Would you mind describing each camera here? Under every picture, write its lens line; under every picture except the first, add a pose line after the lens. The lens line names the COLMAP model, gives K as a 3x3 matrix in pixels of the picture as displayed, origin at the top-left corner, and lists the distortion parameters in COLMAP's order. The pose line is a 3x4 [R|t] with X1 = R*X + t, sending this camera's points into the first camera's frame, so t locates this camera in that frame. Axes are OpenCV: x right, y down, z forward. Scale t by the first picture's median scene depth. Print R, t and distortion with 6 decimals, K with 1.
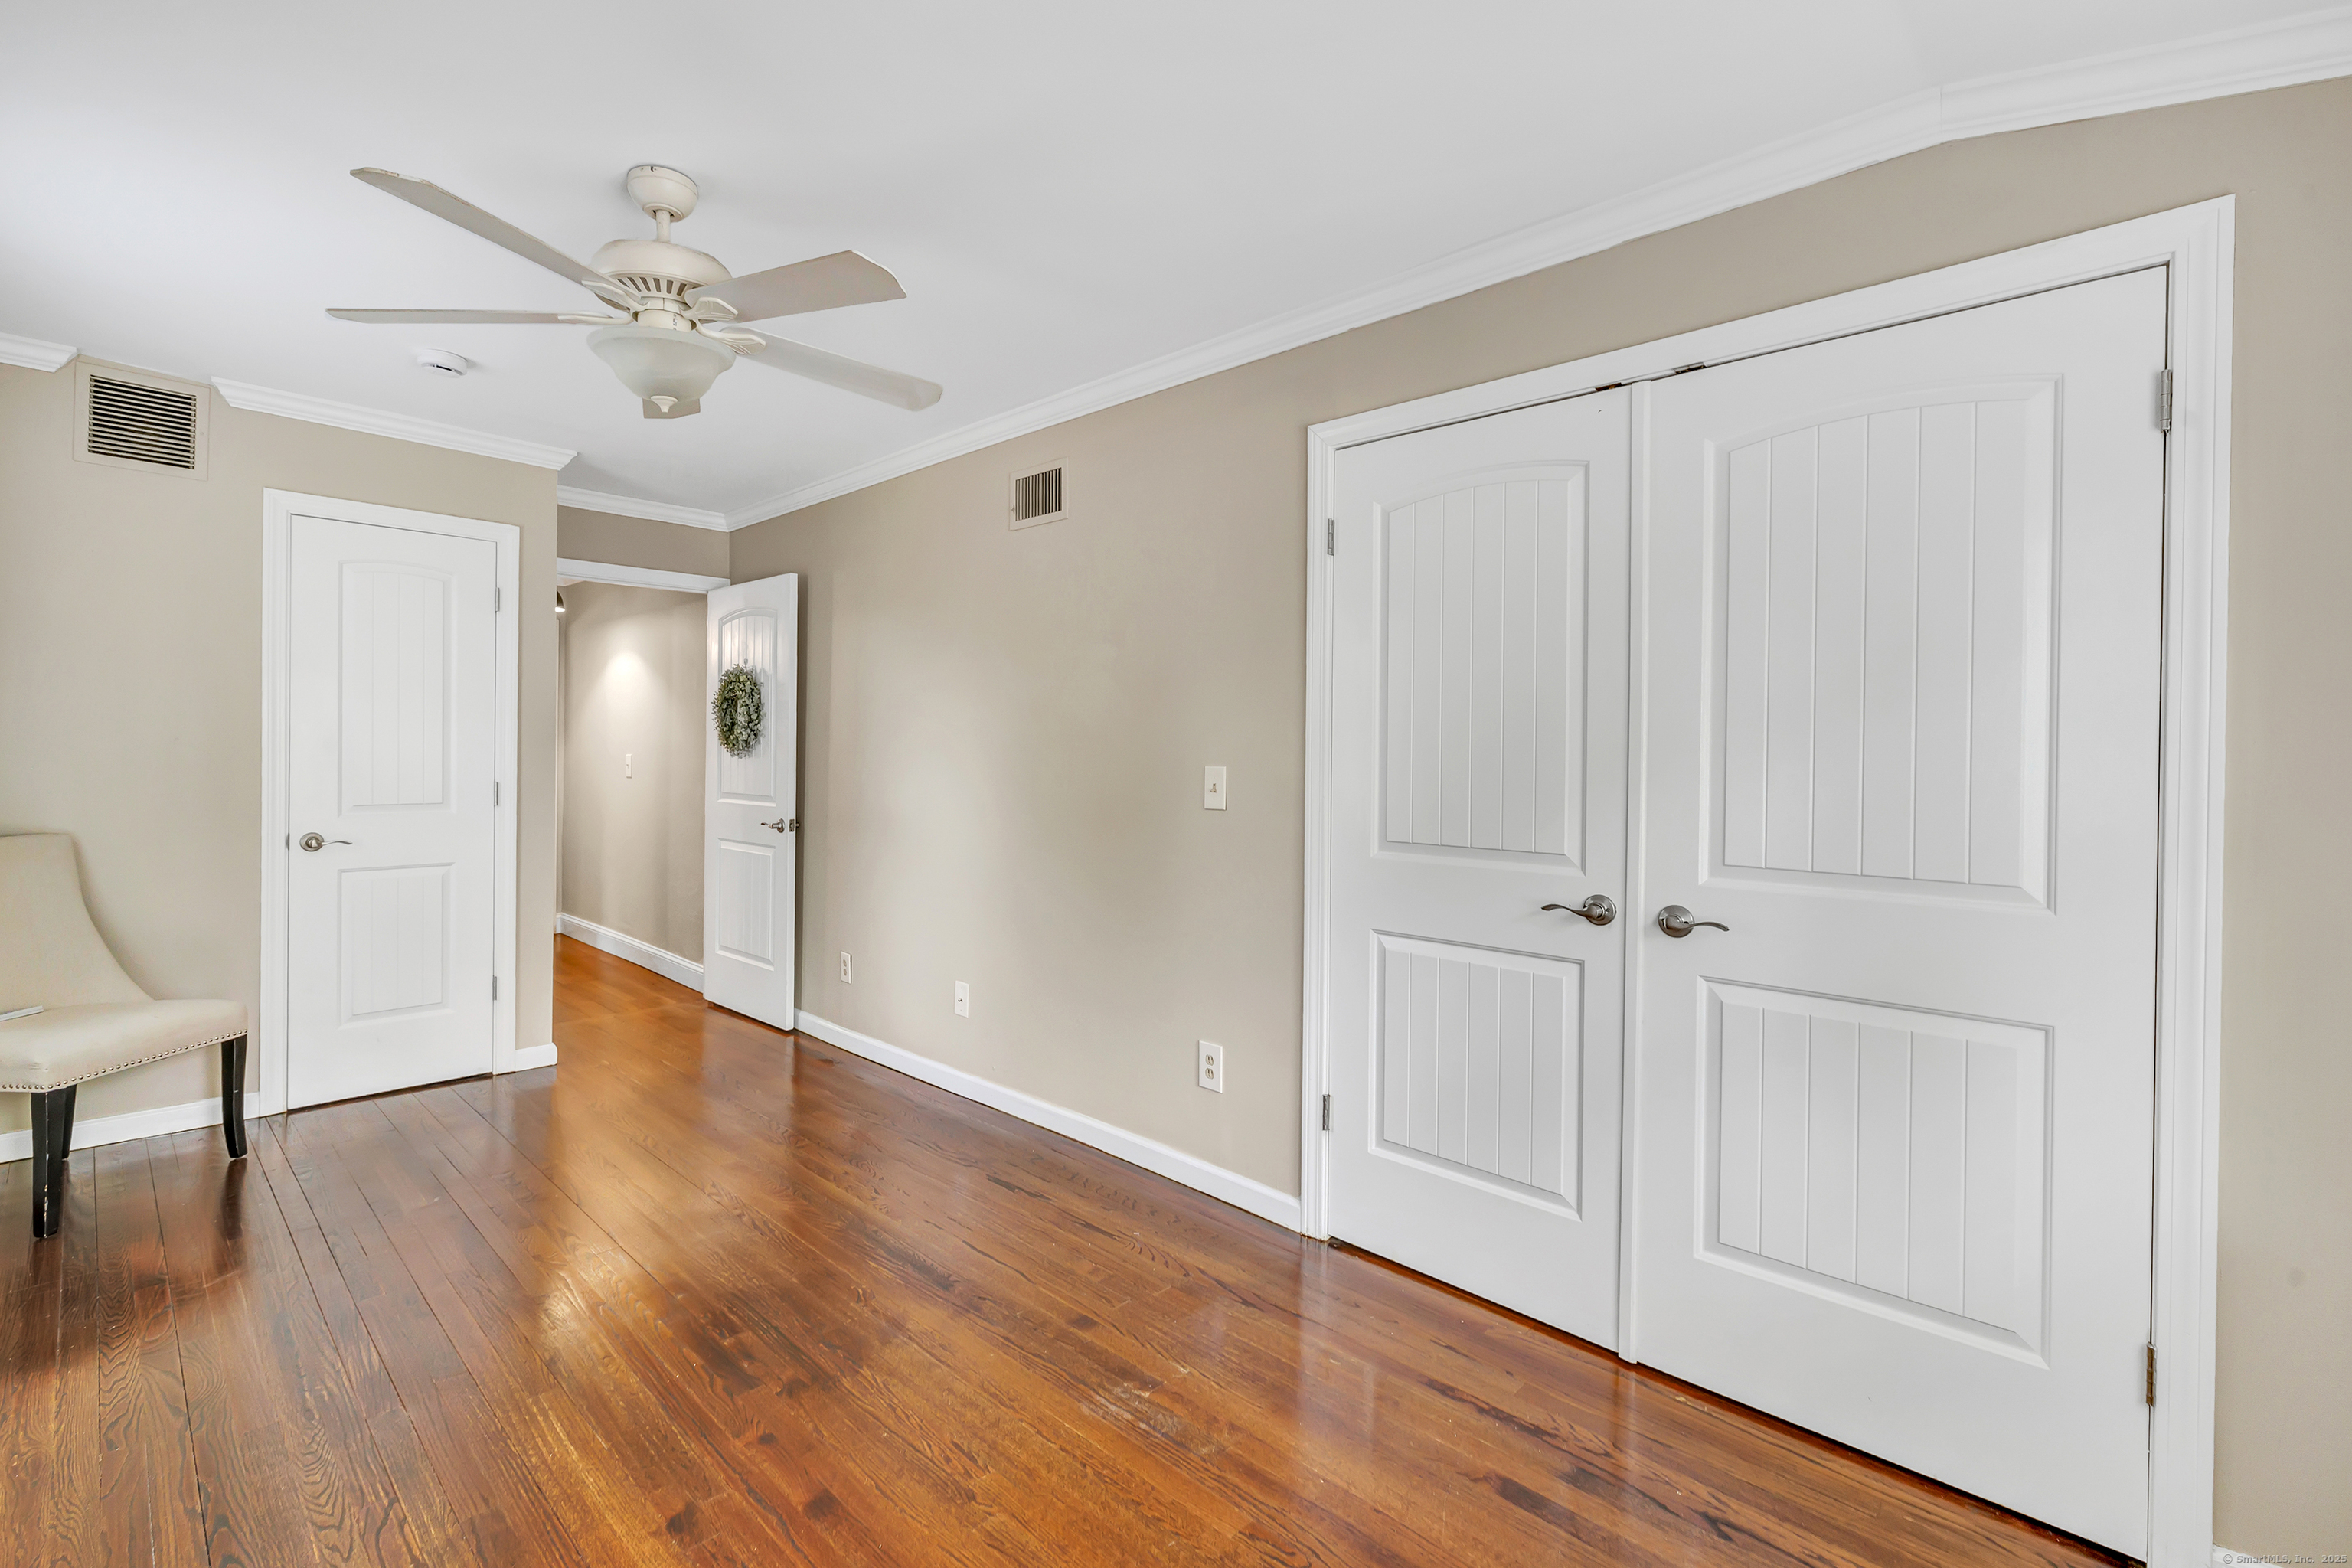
lens RADIAL K [[1030.9, 0, 1130.5], [0, 1030.9, 740.0], [0, 0, 1]] dist [0.001877, 0.000298]
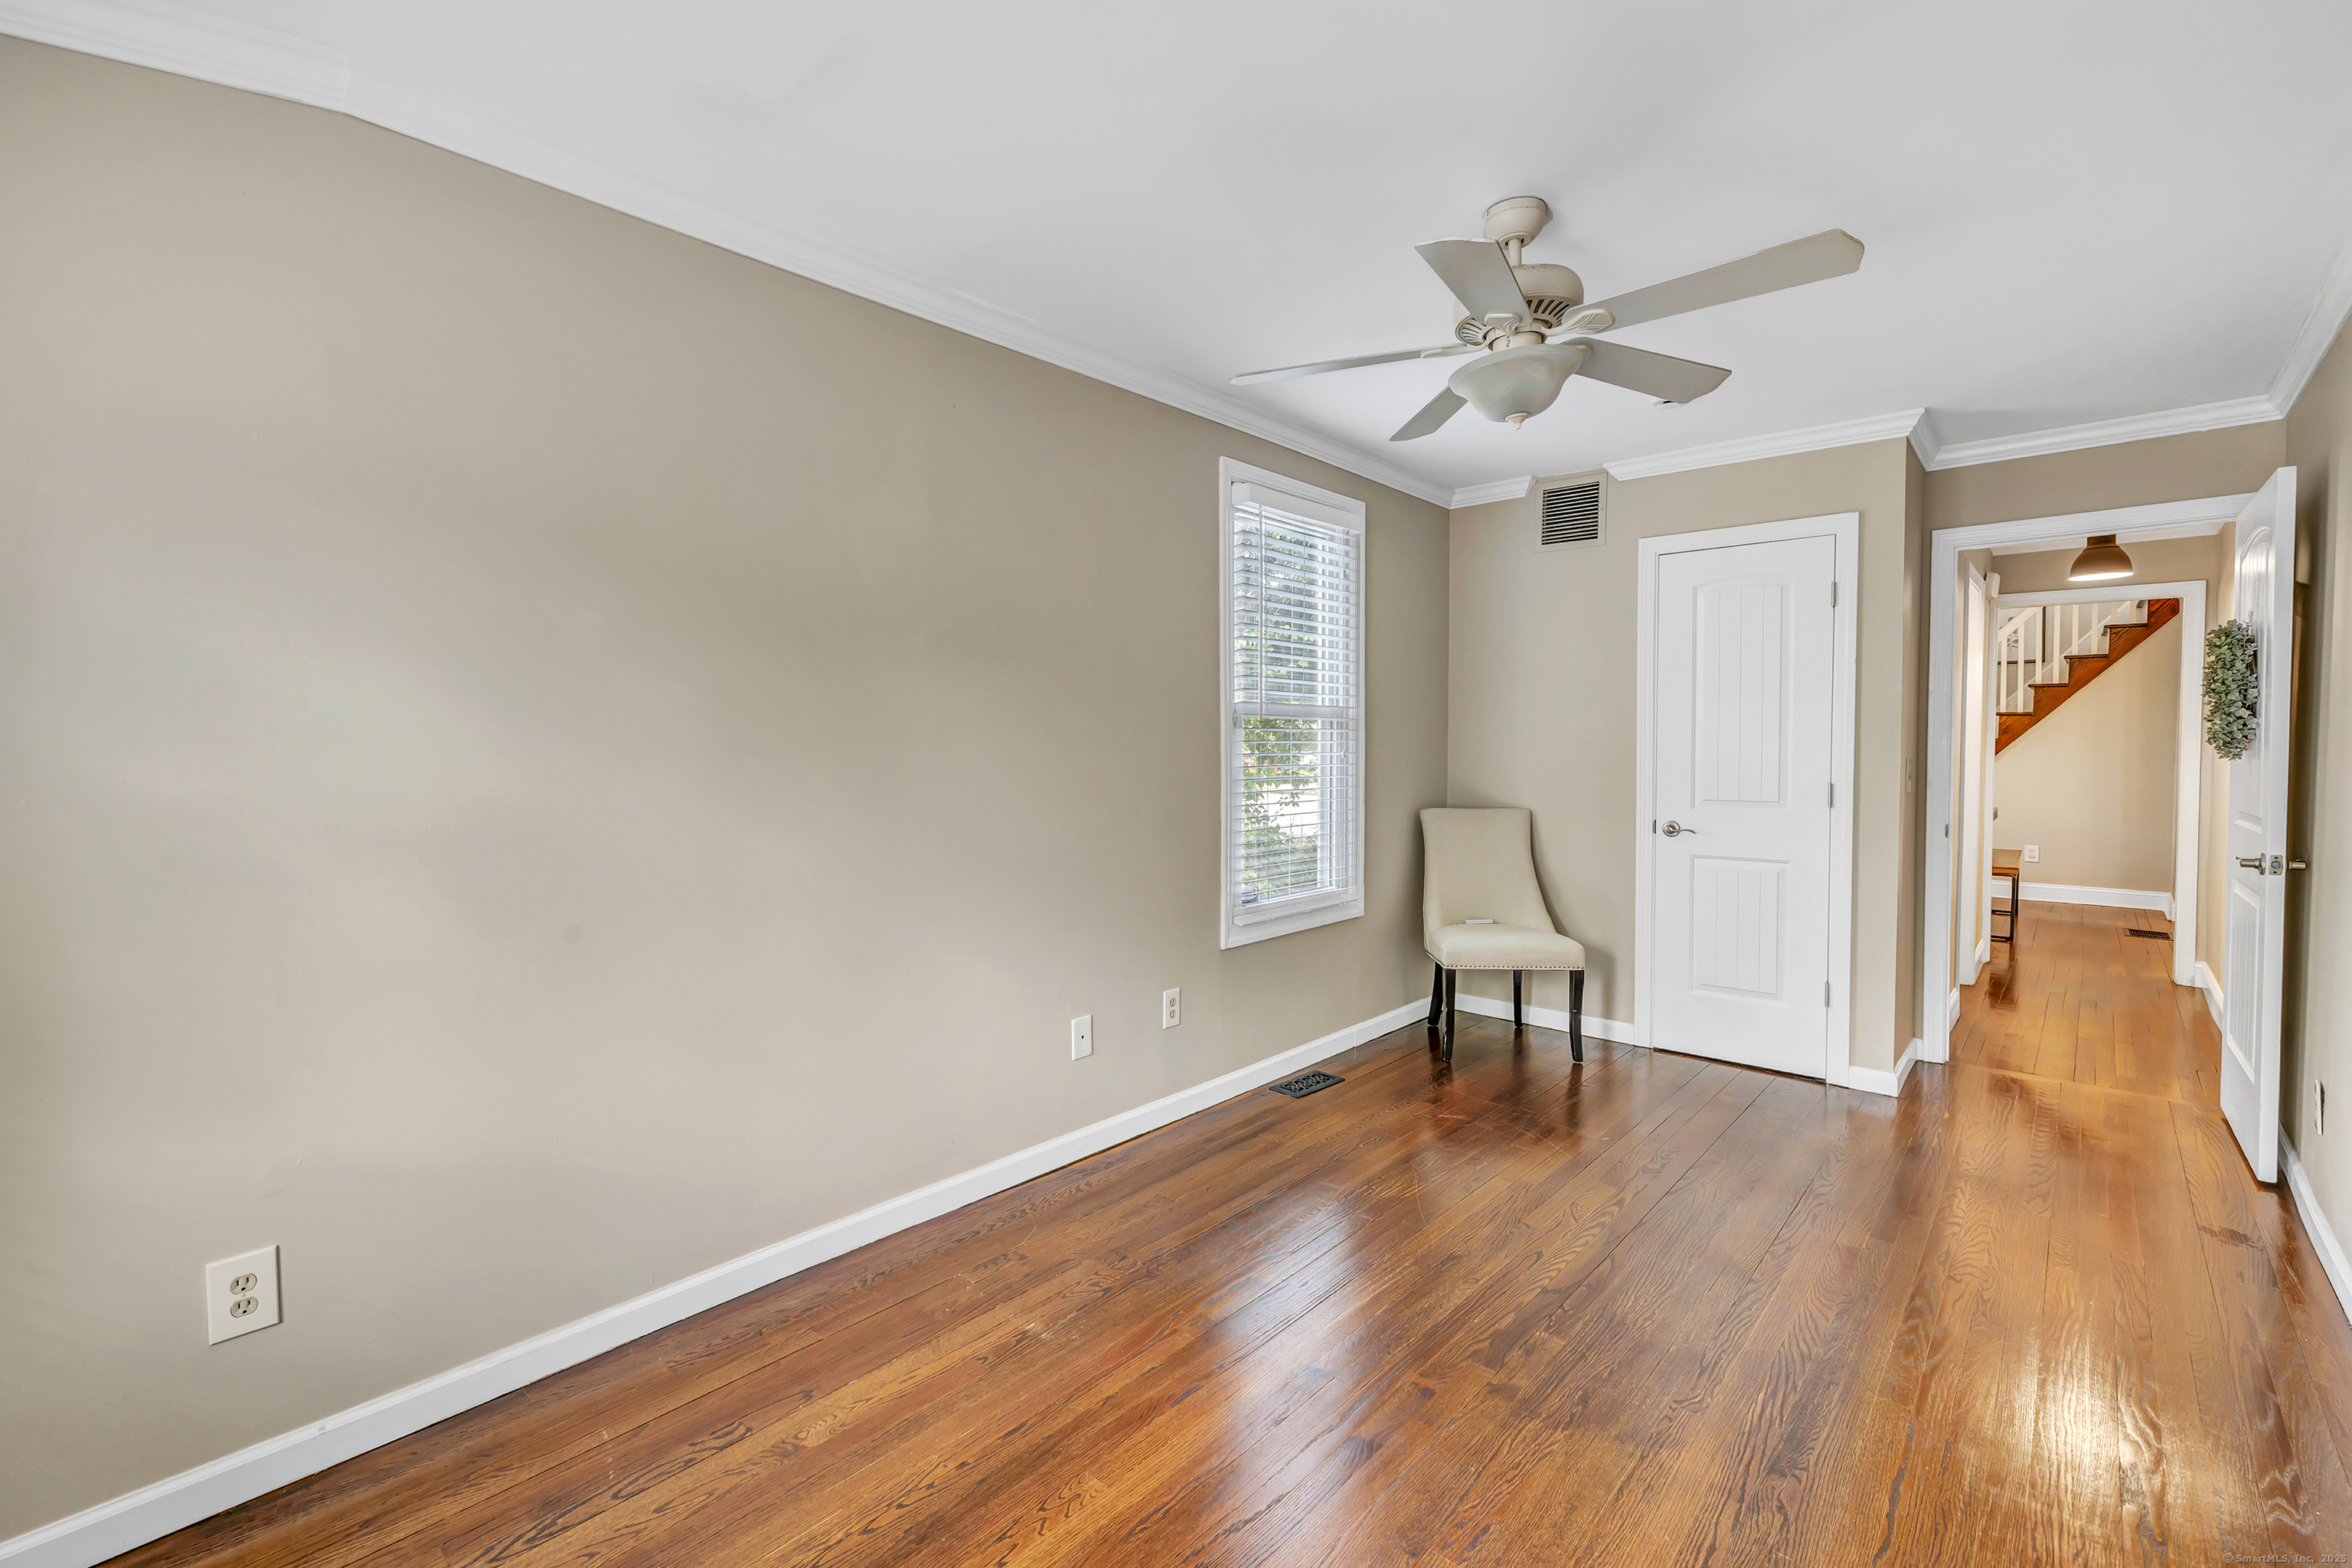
lens RADIAL K [[1014.9, 0, 1119.8], [0, 1014.9, 755.9], [0, 0, 1]] dist [-0.000460, -0.000038]
pose [[0.021067, -0.001562, -0.999777, 0.361318], [0.014119, 0.999900, -0.001265, 0.008141], [0.999678, -0.014089, 0.021087, 0.350299]]
